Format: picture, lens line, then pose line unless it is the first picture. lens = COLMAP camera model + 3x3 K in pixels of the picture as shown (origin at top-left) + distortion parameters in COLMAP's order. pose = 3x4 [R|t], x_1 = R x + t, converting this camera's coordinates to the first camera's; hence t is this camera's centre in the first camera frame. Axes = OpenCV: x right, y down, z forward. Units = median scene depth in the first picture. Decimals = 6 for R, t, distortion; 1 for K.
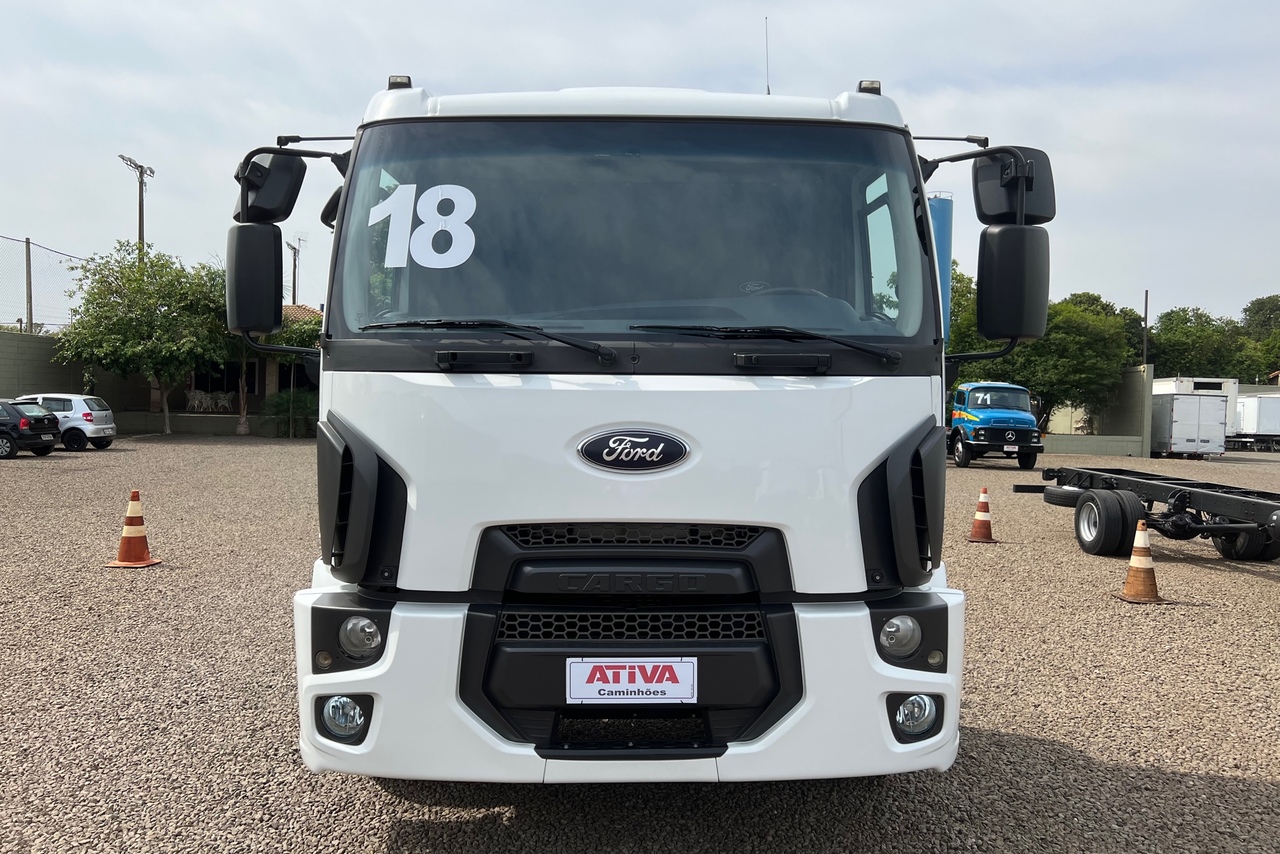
lens RADIAL K [[955.9, 0, 639.6], [0, 955.9, 425.4], [0, 0, 1]] dist [0.040478, -0.038541]
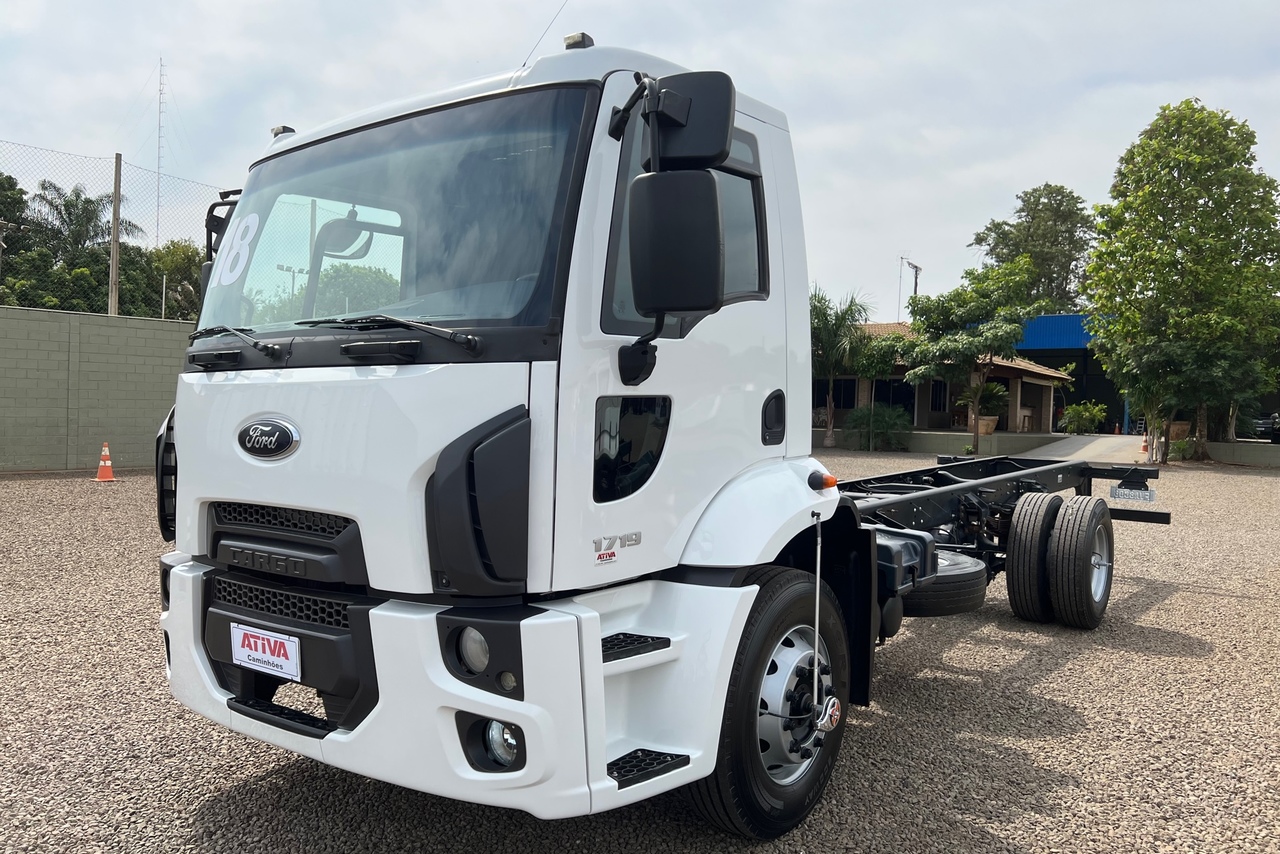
lens RADIAL K [[955.9, 0, 640.0], [0, 955.9, 428.2], [0, 0, 1]] dist [0.040478, -0.038541]
pose [[0.787867, 0.005293, -0.615822, 0.984986], [-0.013836, 0.999863, -0.009109, 0.018431], [0.615689, 0.015697, 0.787833, 0.398087]]
